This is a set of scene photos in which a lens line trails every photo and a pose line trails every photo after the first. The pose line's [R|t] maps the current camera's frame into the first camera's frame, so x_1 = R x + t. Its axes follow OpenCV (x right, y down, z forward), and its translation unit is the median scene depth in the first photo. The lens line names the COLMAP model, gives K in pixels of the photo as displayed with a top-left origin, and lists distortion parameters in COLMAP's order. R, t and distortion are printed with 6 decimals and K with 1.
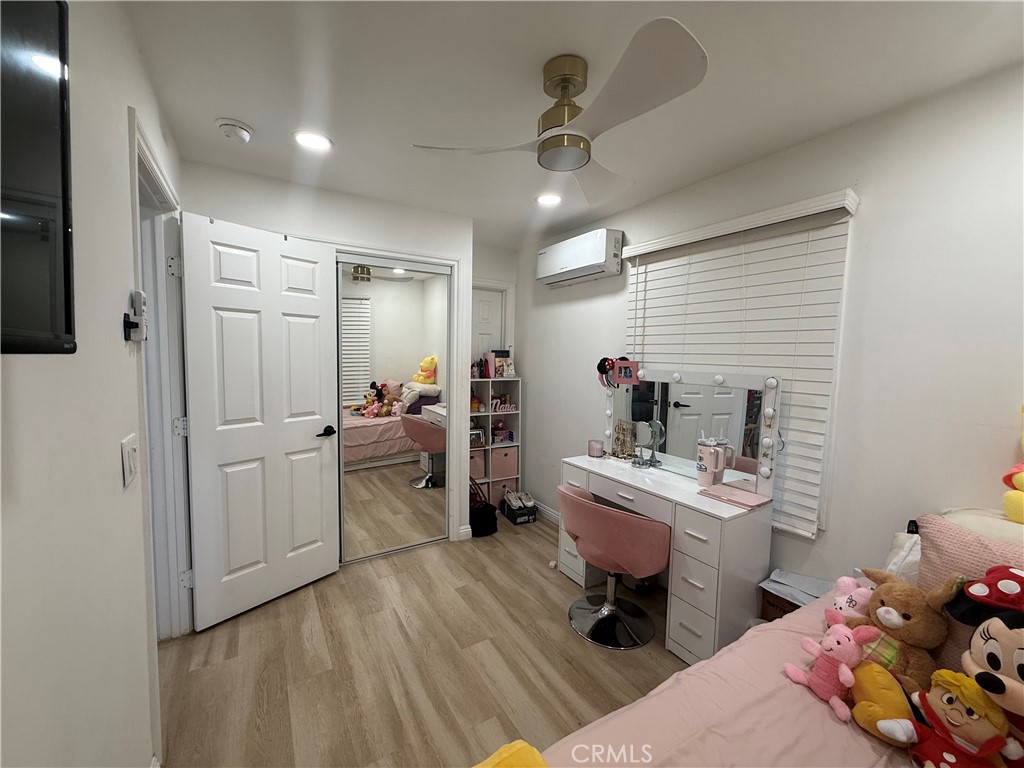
lens RADIAL K [[407.5, 0, 509.4], [0, 407.5, 381.6], [0, 0, 1]] dist [0.001333, -0.000160]
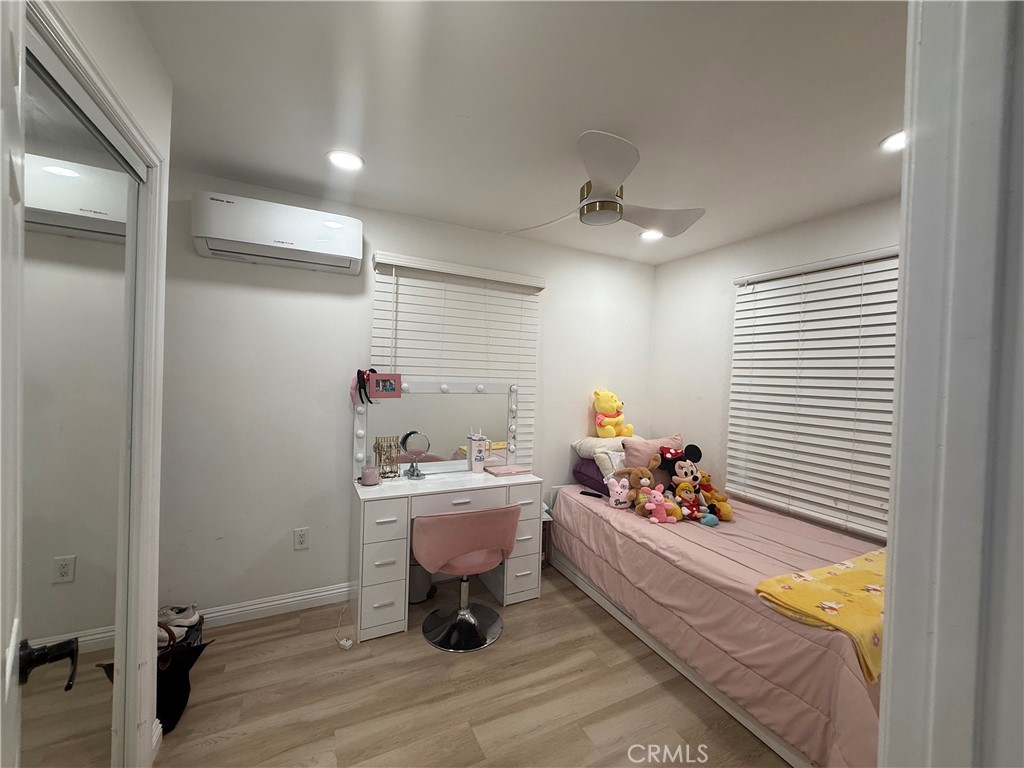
lens RADIAL K [[407.5, 0, 509.9], [0, 407.5, 382.4], [0, 0, 1]] dist [0.001333, -0.000160]
pose [[0.094358, -0.024797, 0.995229, -0.665331], [0.042397, 0.998883, 0.020869, -0.040319], [-0.994635, 0.040226, 0.095304, 0.673980]]
